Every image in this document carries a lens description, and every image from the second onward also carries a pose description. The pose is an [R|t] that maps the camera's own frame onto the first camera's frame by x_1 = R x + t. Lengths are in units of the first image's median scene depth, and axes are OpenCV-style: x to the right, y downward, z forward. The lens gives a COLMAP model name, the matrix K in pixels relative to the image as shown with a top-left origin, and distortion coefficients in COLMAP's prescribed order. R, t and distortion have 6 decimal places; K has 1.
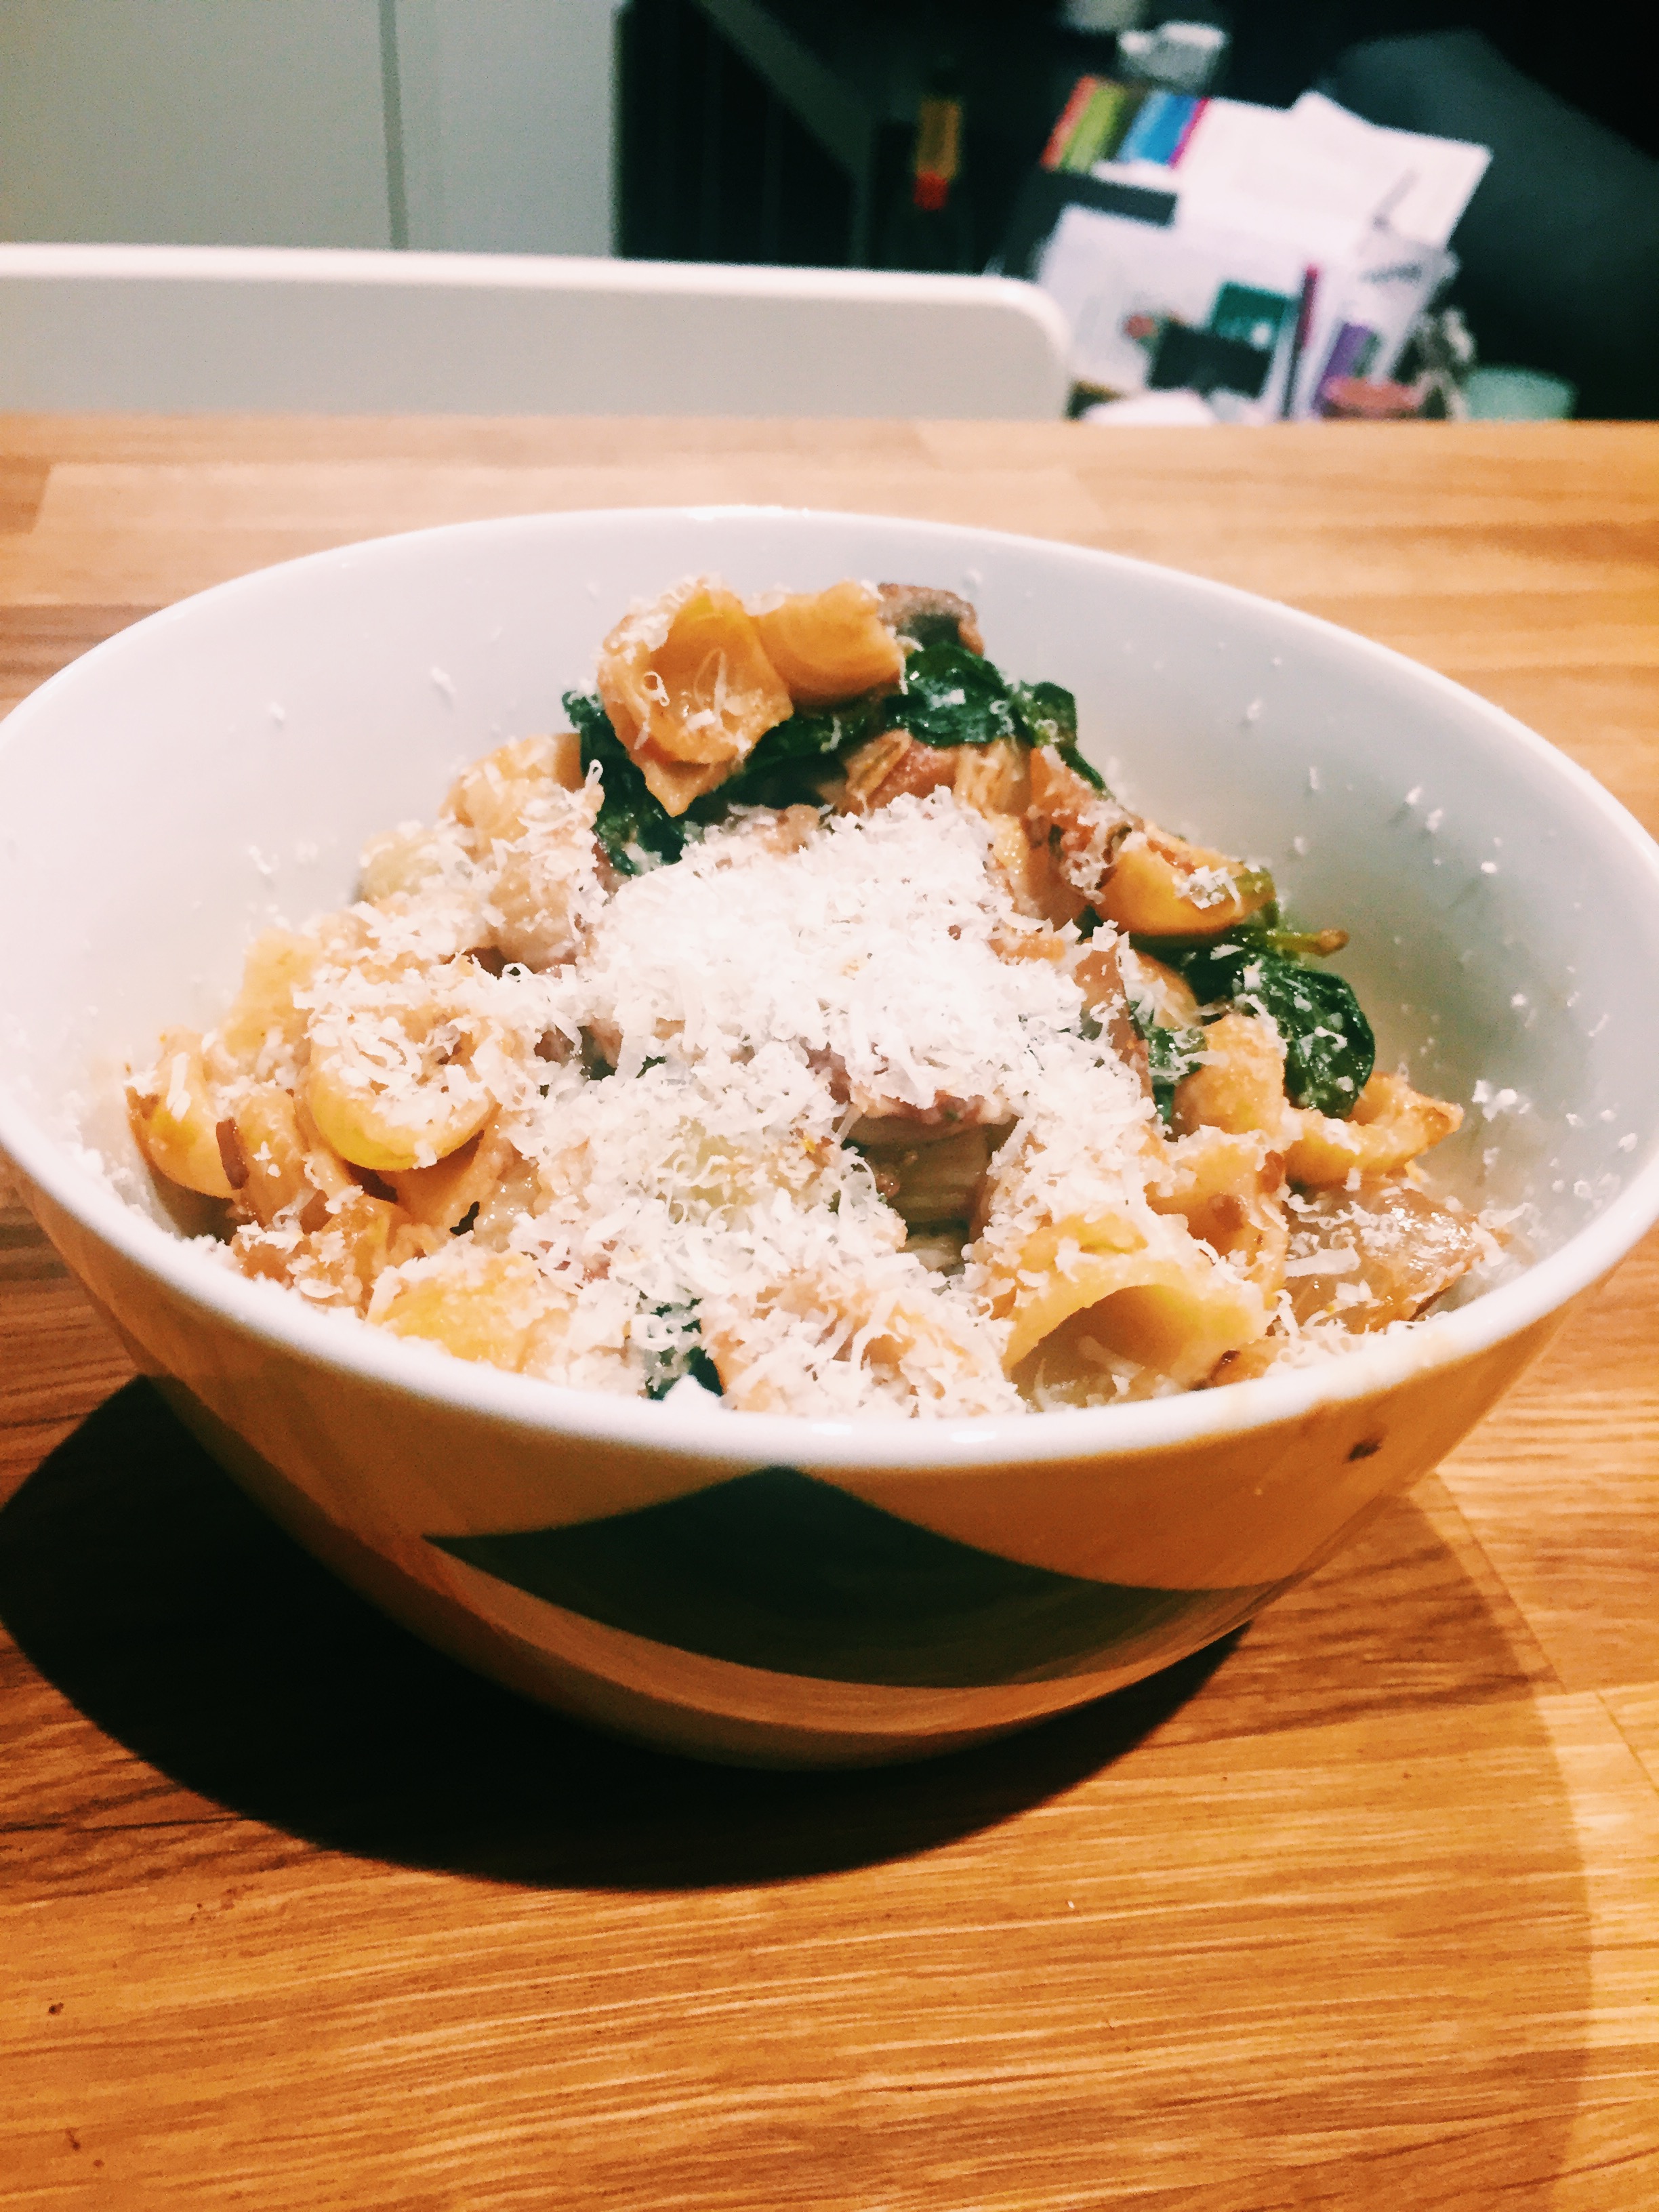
lens RADIAL K [[1982.8, 0, 829.5], [0, 1982.8, 1106.0], [0, 0, 1]] dist [0.100242, -0.144618]
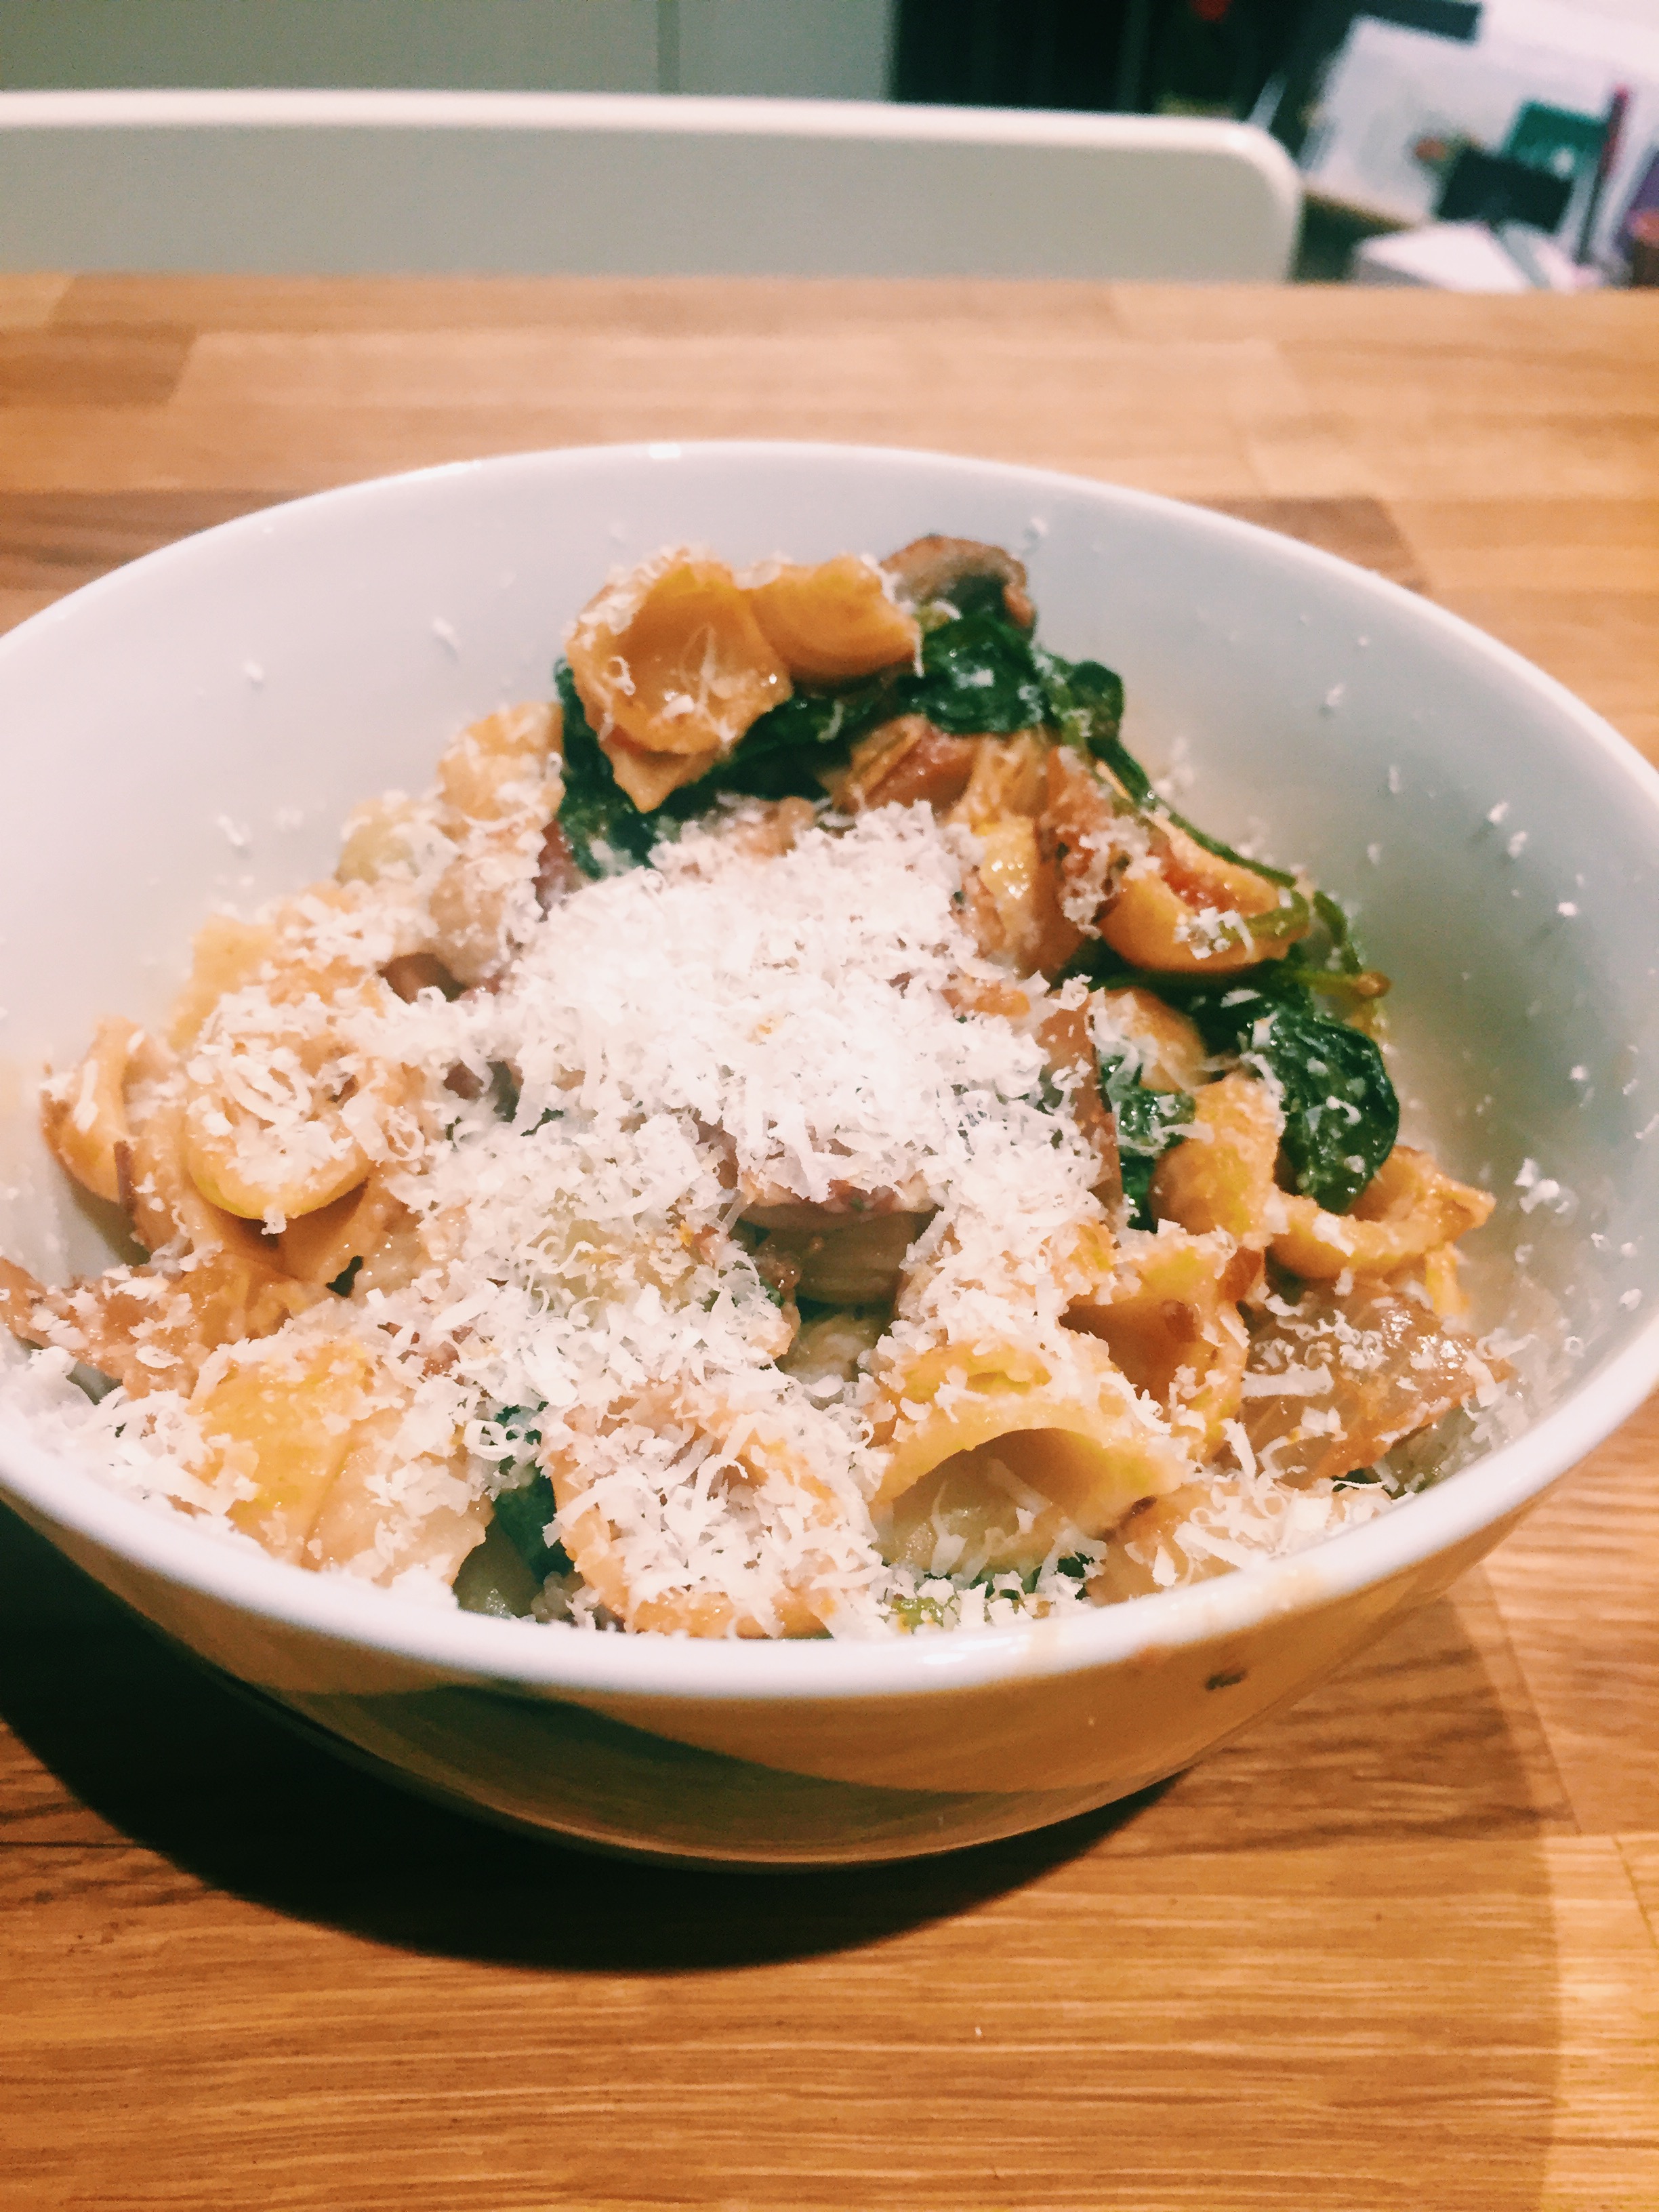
lens RADIAL K [[1988.8, 0, 825.4], [0, 1988.8, 1118.8], [0, 0, 1]] dist [0.098882, -0.161492]
pose [[0.990647, 0.060280, -0.122416, 0.136912], [-0.049535, 0.994800, 0.088995, -0.100215], [0.127144, -0.082099, 0.988481, 0.102116]]
